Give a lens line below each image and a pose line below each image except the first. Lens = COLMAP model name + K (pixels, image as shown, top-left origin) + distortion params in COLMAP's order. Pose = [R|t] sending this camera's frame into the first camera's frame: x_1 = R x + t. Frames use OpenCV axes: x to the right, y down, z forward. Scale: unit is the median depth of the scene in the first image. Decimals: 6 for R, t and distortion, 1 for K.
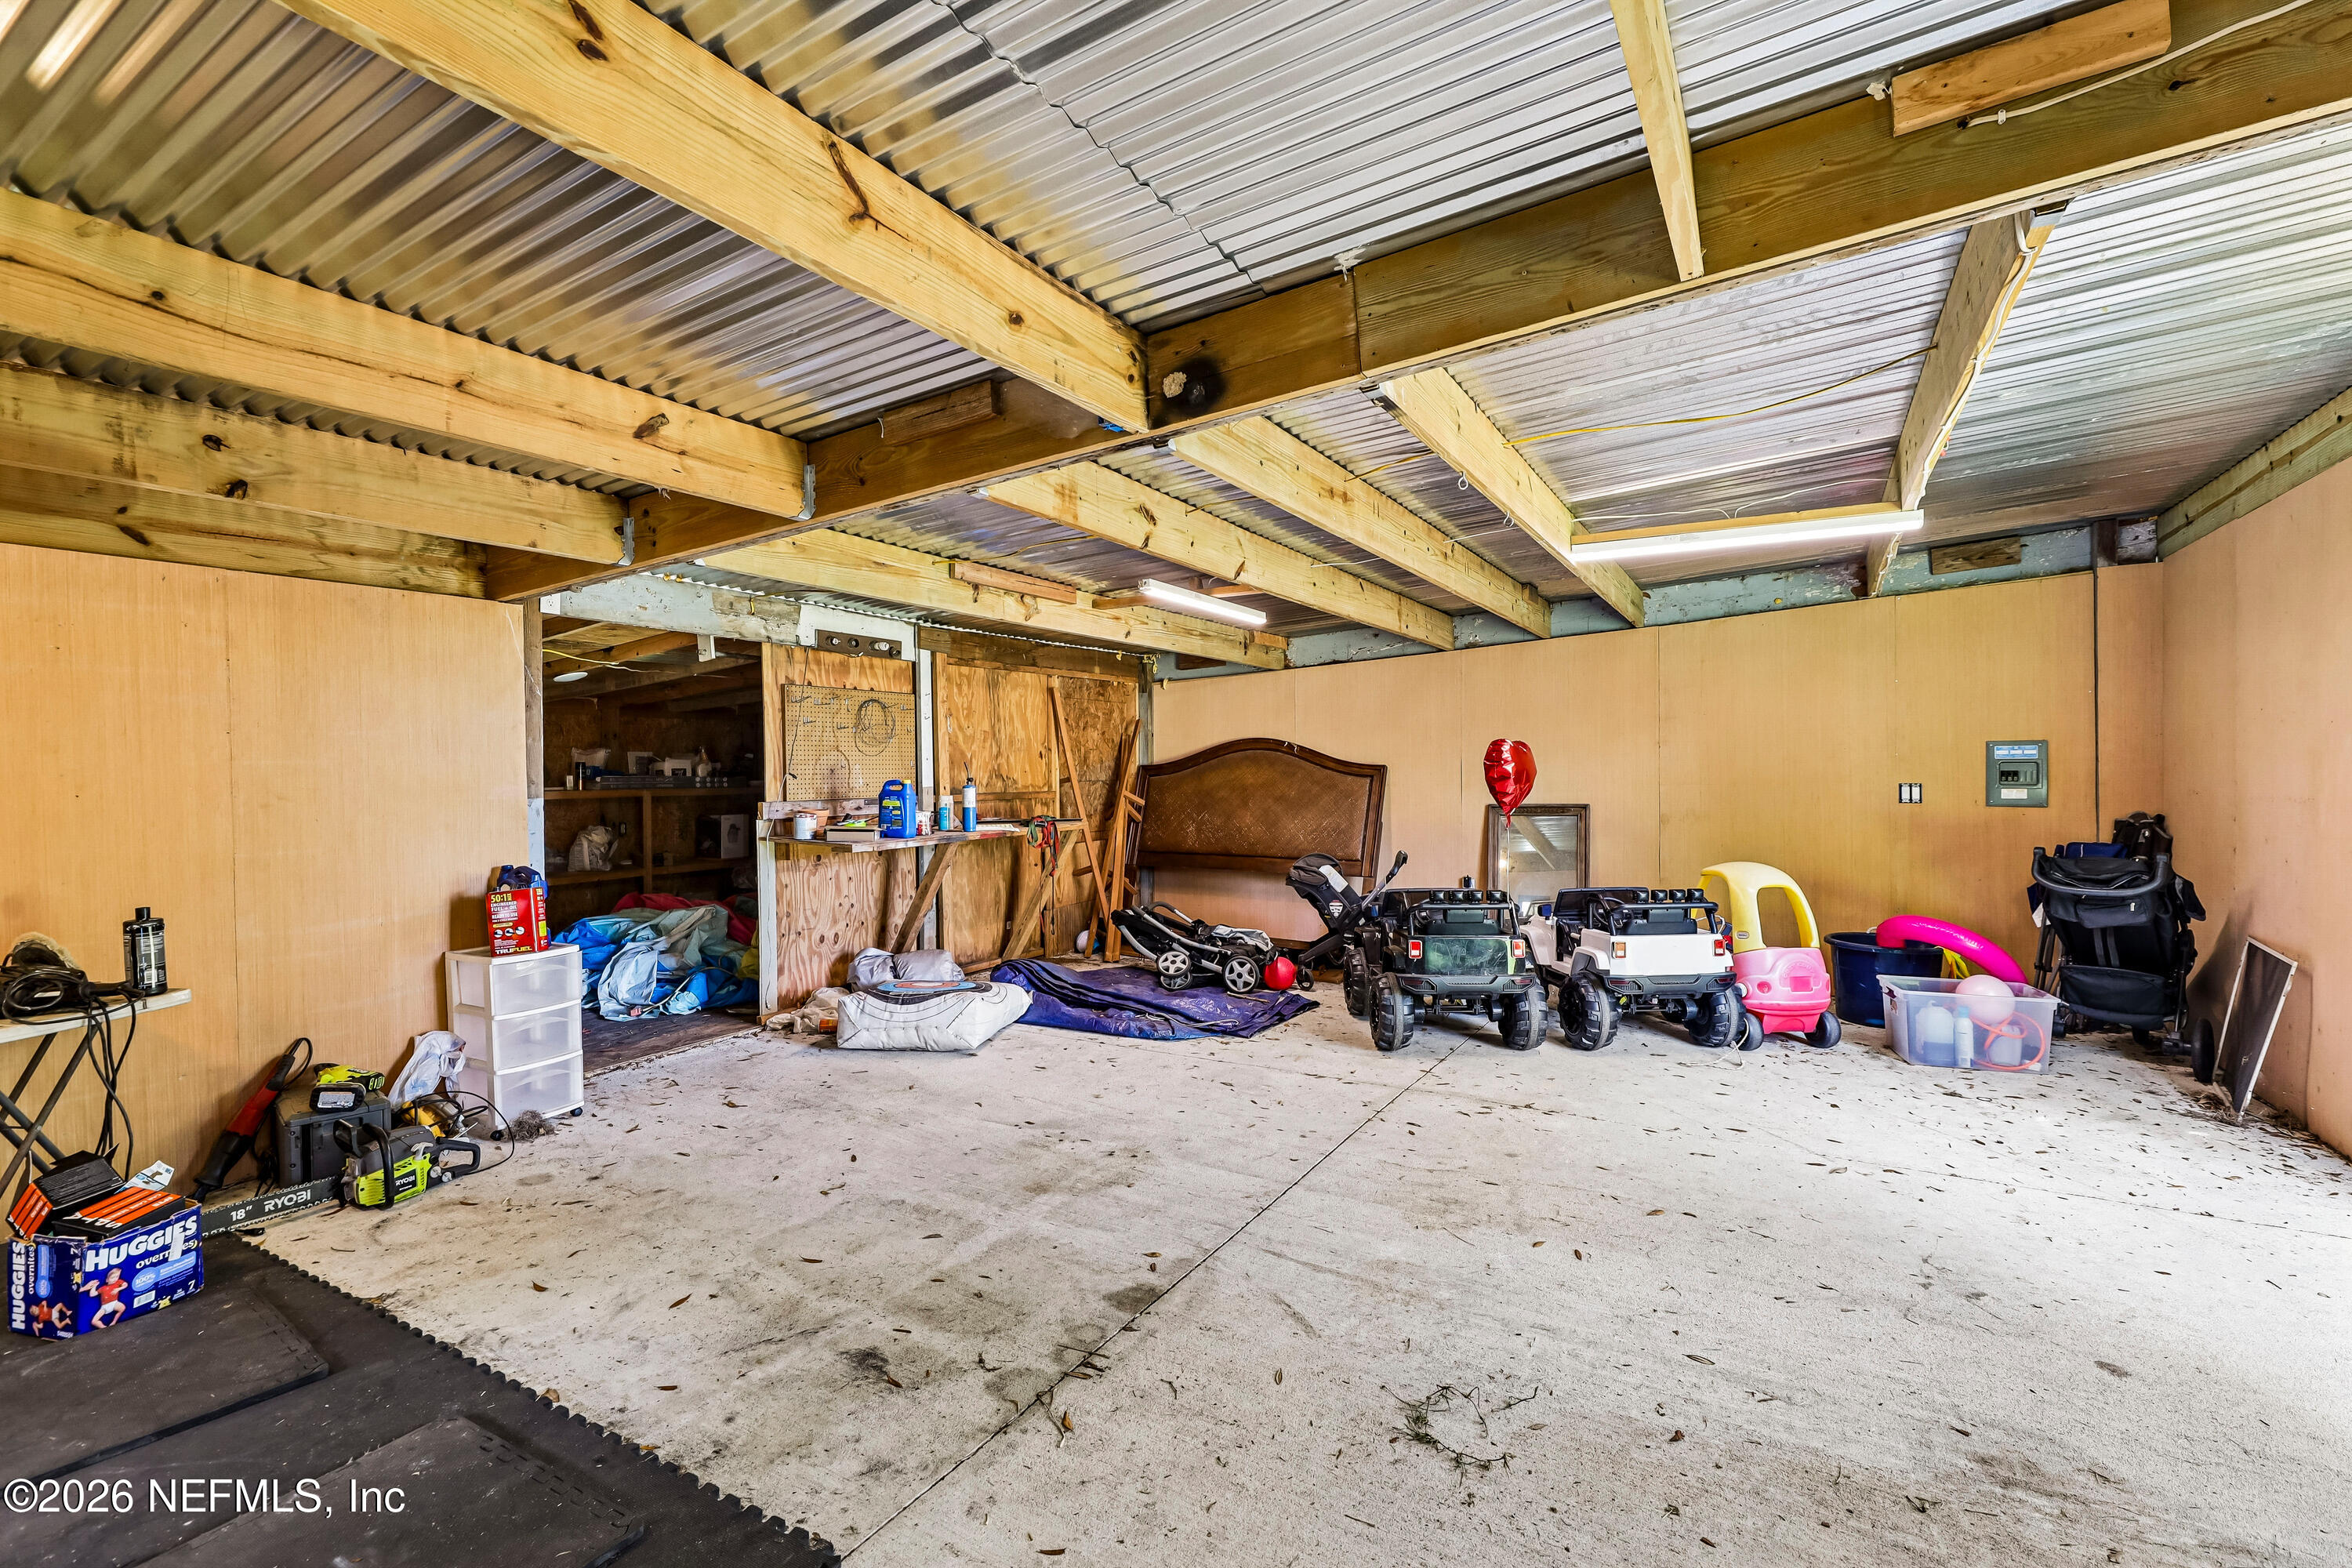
lens RADIAL K [[1042.3, 0, 1171.8], [0, 1042.3, 779.1], [0, 0, 1]] dist [-0.001548, -0.000008]
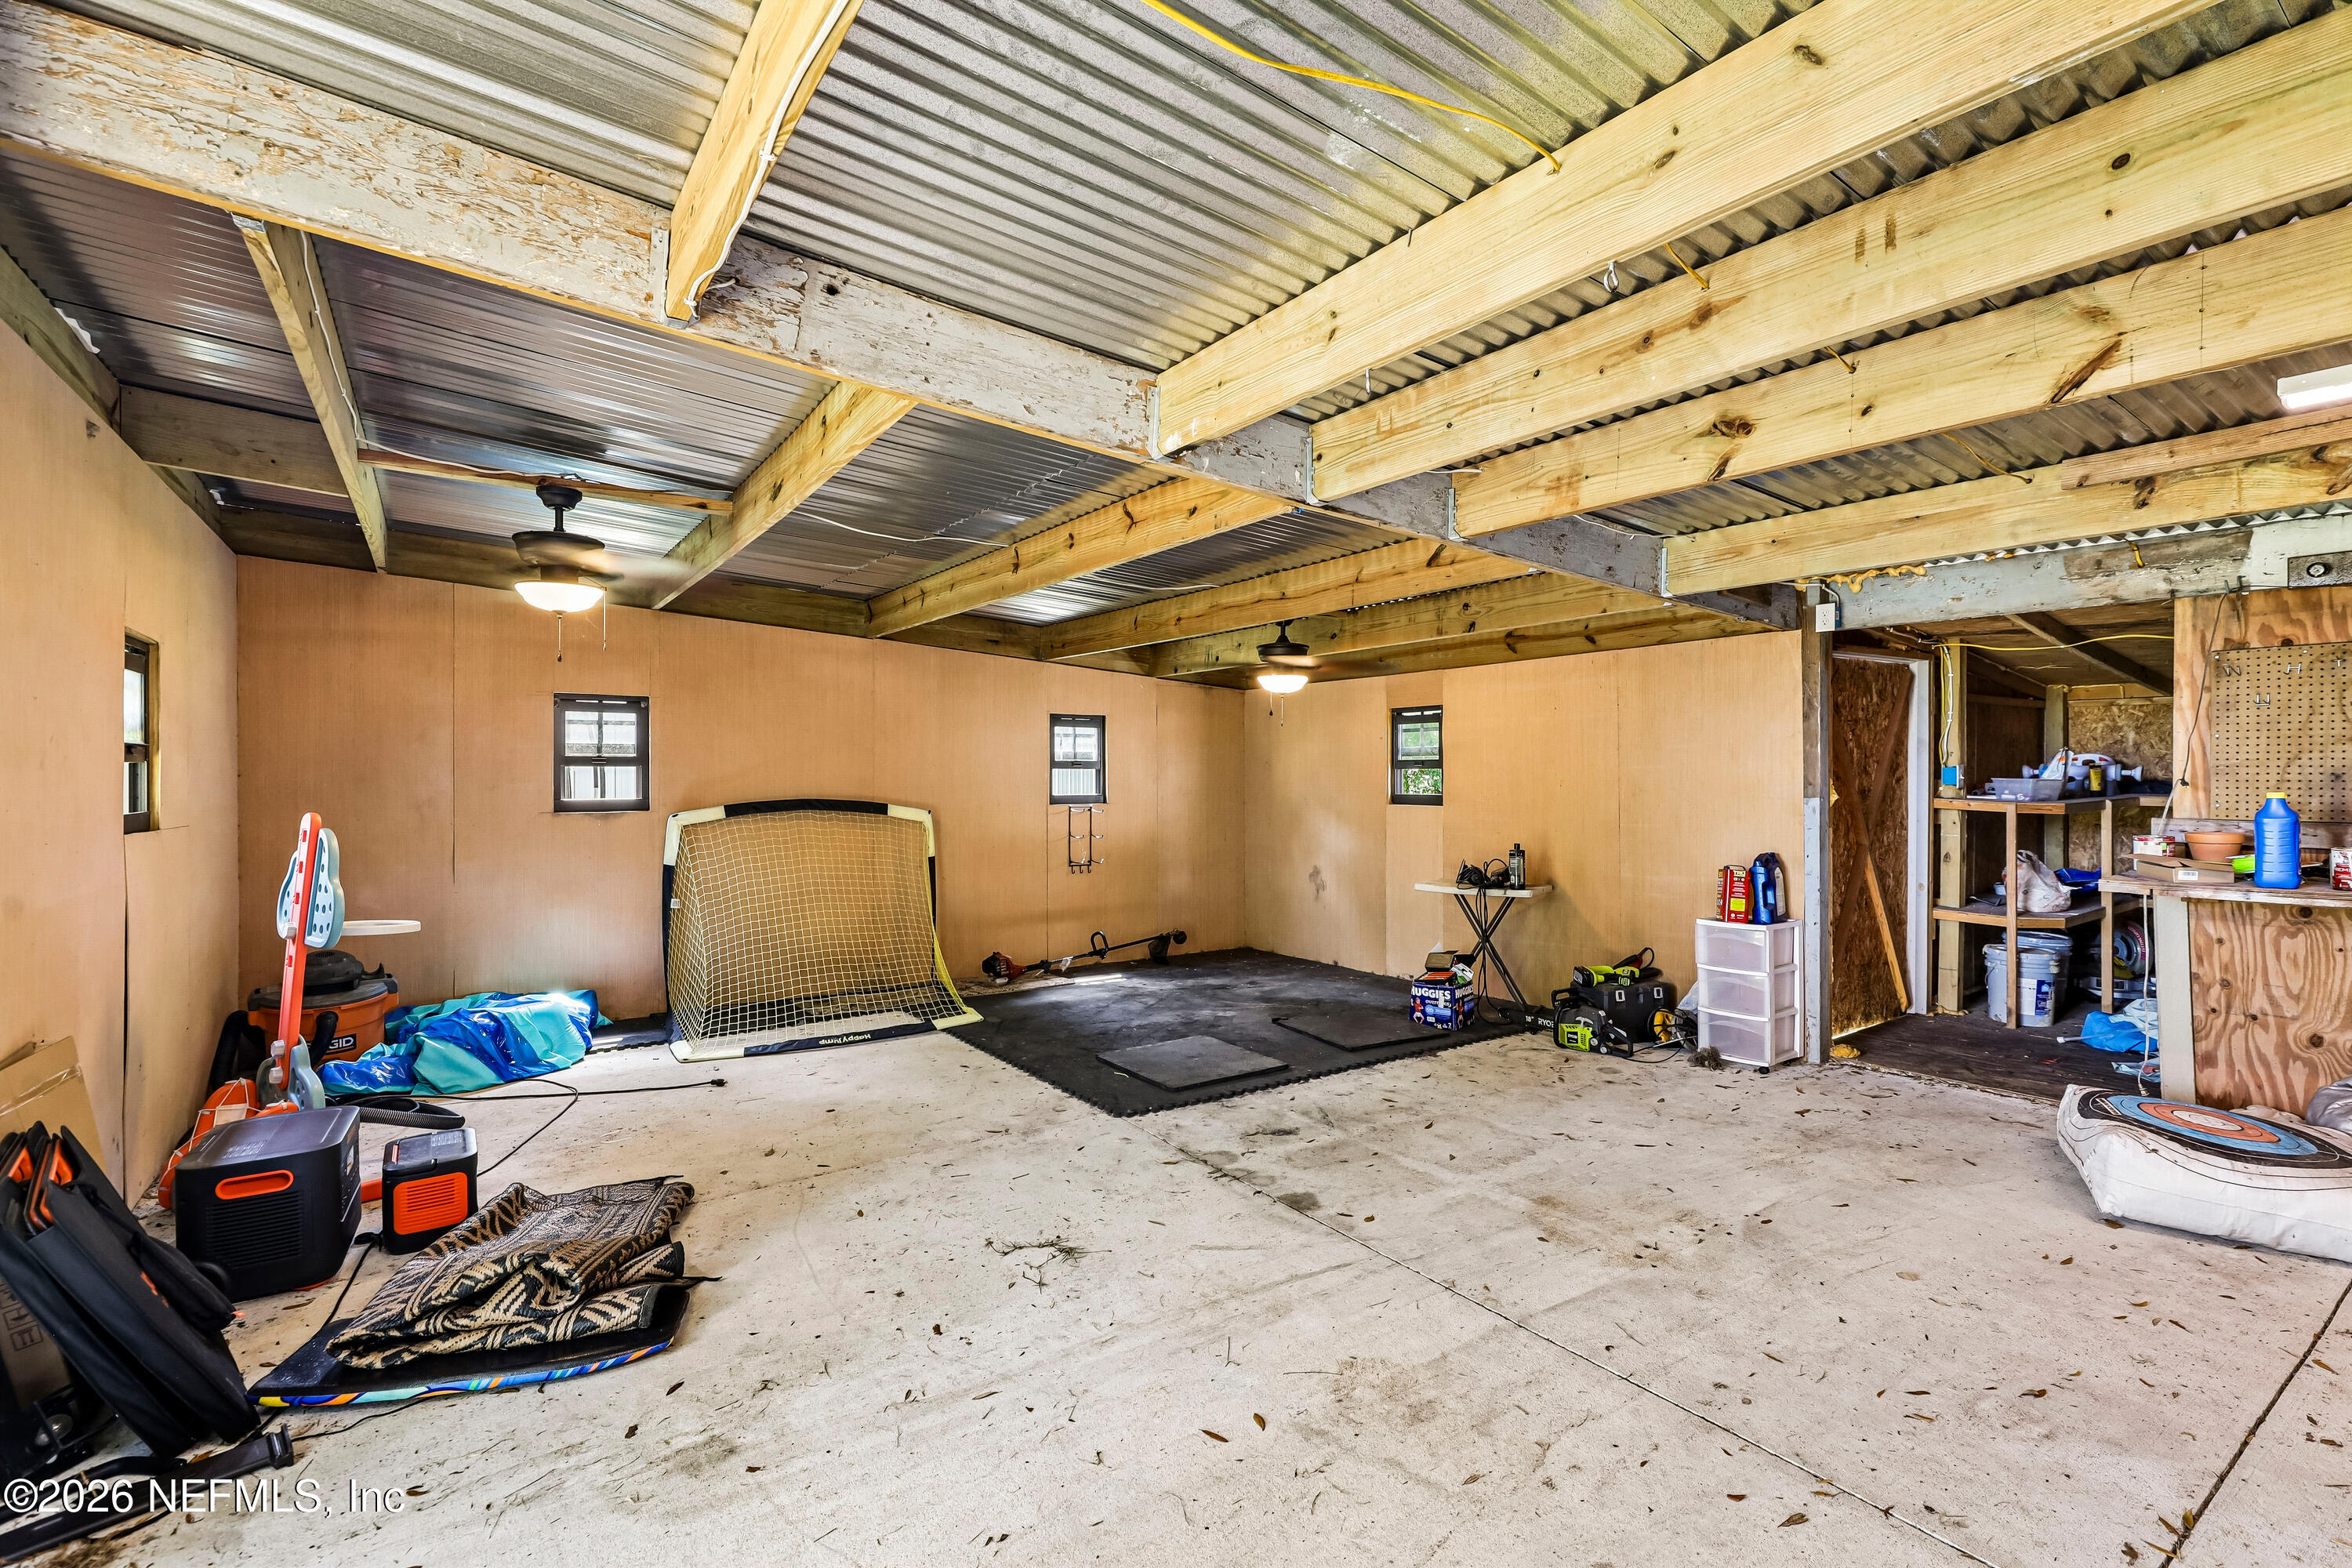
lens RADIAL K [[1042.3, 0, 1172.7], [0, 1042.3, 775.3], [0, 0, 1]] dist [-0.001548, -0.000008]
pose [[-0.415556, 0.009091, -0.909522, 1.011696], [-0.007101, 0.999887, 0.013238, -0.022838], [0.909540, 0.011960, -0.415445, 1.201303]]
